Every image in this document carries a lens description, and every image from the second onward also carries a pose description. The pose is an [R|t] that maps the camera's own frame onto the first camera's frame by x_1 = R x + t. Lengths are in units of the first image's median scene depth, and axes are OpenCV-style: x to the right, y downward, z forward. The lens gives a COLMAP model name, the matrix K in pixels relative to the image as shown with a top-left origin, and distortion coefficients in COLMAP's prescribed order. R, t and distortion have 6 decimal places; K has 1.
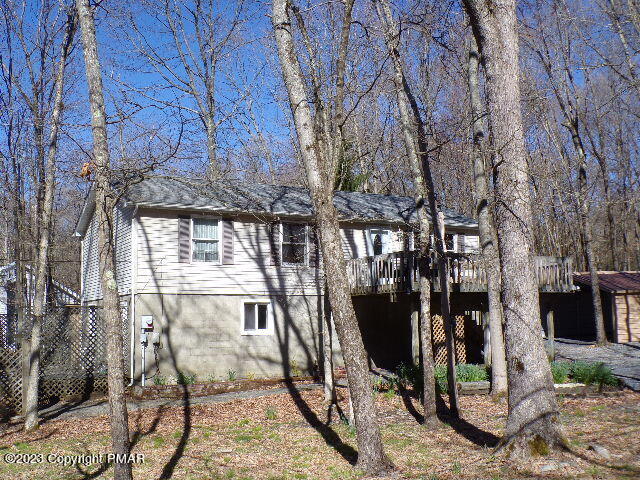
lens RADIAL K [[795.8, 0, 320.8], [0, 795.8, 234.2], [0, 0, 1]] dist [-0.097814, 0.000000]
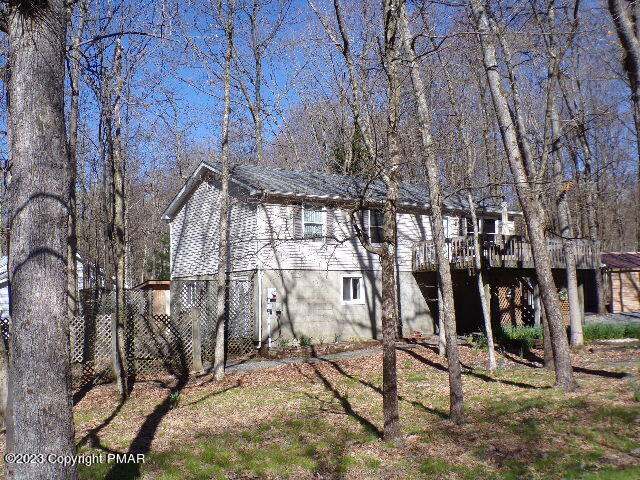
lens RADIAL K [[795.8, 0, 317.9], [0, 795.8, 241.2], [0, 0, 1]] dist [-0.097814, 0.000000]
pose [[0.994744, 0.004356, 0.102300, -0.256286], [-0.007693, 0.999450, 0.032247, -0.004394], [-0.102103, -0.032865, 0.994231, -0.169703]]
